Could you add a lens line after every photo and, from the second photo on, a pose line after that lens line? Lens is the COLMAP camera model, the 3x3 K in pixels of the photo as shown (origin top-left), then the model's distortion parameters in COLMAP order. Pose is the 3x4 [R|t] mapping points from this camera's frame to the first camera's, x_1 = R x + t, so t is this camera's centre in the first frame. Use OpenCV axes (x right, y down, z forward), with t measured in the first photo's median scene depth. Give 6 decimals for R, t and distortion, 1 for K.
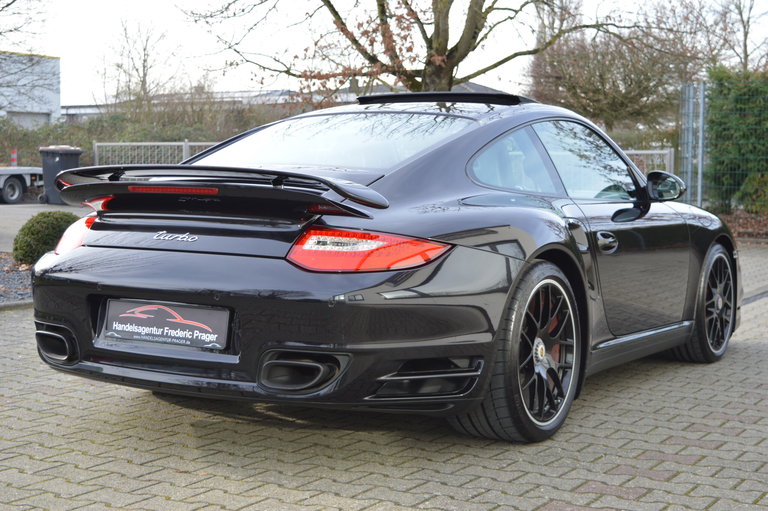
lens RADIAL K [[1226.7, 0, 384.0], [0, 1226.7, 255.5], [0, 0, 1]] dist [0.040813, 0.034794]
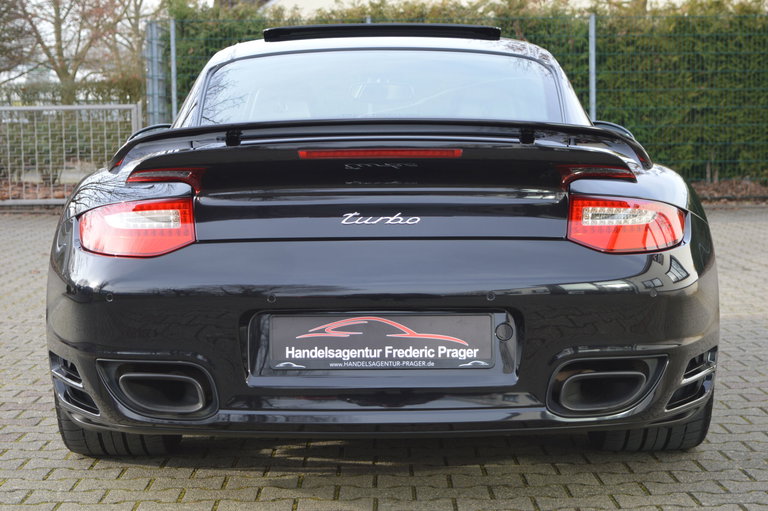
lens RADIAL K [[1550.4, 0, 384.0], [0, 1550.4, 255.5], [0, 0, 1]] dist [0.038061, 0.100927]
pose [[0.856344, -0.063388, 0.512500, -0.637192], [0.058497, 0.997957, 0.025686, -0.017620], [-0.513082, 0.007984, 0.858303, 0.226129]]
